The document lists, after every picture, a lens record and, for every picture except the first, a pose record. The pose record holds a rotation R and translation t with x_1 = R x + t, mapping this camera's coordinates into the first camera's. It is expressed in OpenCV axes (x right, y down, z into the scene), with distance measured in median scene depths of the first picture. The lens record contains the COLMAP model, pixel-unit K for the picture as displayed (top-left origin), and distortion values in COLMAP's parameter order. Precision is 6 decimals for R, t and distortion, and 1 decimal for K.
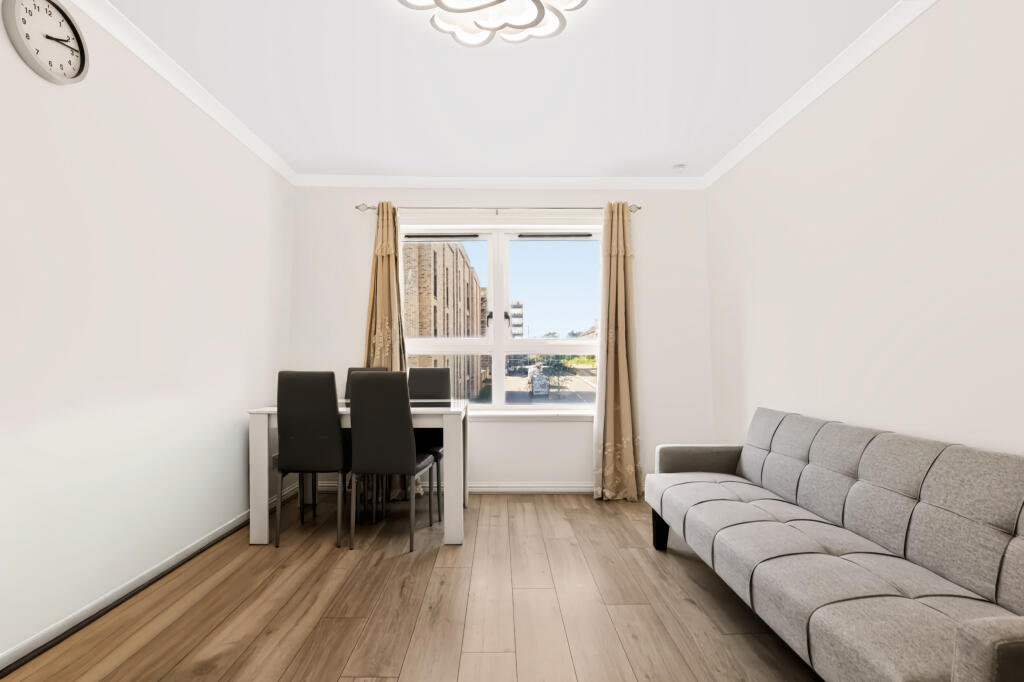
lens RADIAL K [[482.1, 0, 508.7], [0, 482.1, 355.6], [0, 0, 1]] dist [-0.010206, 0.000474]
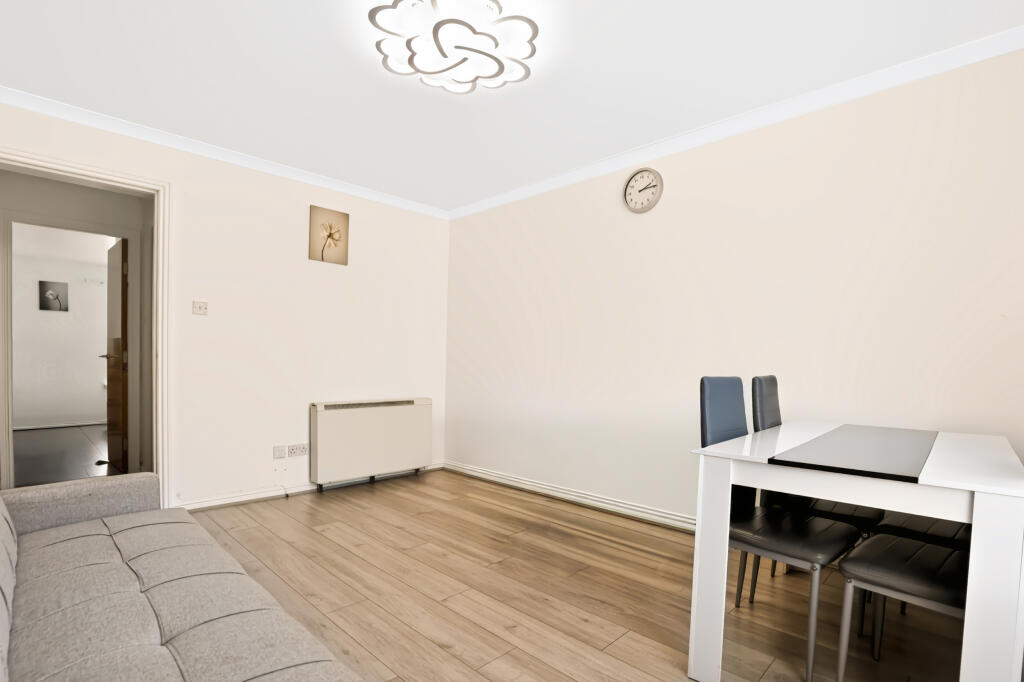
lens RADIAL K [[482.1, 0, 508.7], [0, 482.1, 355.6], [0, 0, 1]] dist [-0.010206, 0.000474]
pose [[-0.705700, -0.018884, -0.708259, 0.356606], [-0.005429, 0.999760, -0.021247, 0.013336], [0.708490, -0.011149, -0.705633, 0.943815]]
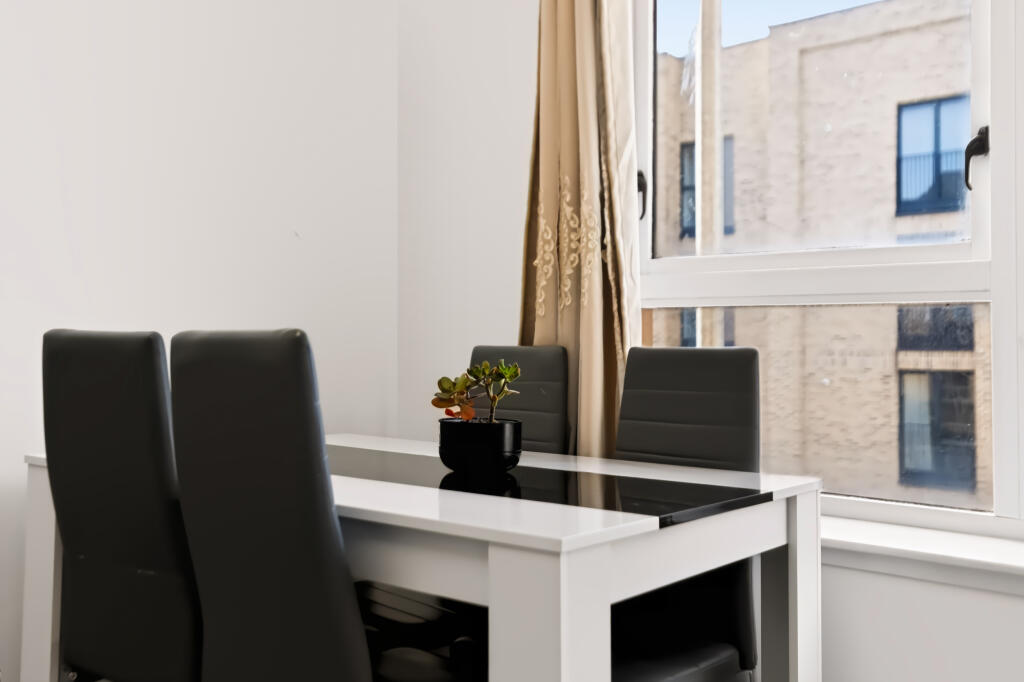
lens RADIAL K [[1023.0, 0, 476.1], [0, 1023.0, 293.1], [0, 0, 1]] dist [0.012370, 0.002709]
pose [[0.758569, -0.022858, -0.651192, 0.117014], [-0.019099, 0.998175, -0.057286, 0.029827], [0.651313, 0.055893, 0.756748, 0.483342]]
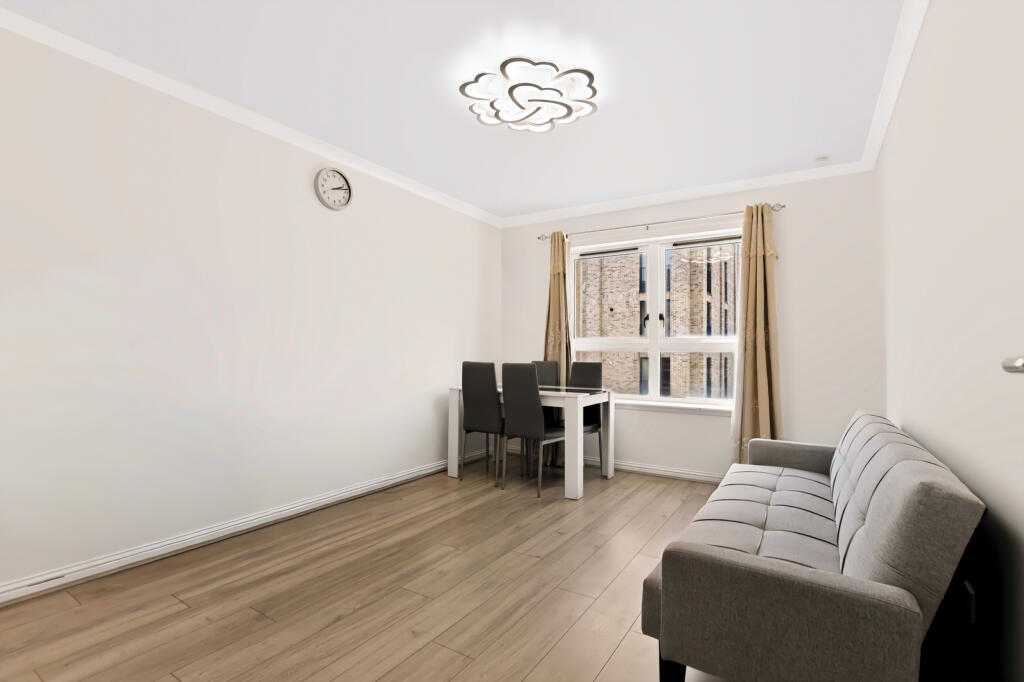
lens RADIAL K [[478.8, 0, 530.4], [0, 478.8, 345.0], [0, 0, 1]] dist [-0.003063, -0.000054]
pose [[0.854498, 0.001074, -0.519454, 0.344363], [-0.009590, 0.999860, -0.013709, -0.000315], [0.519367, 0.016696, 0.854388, -0.117937]]
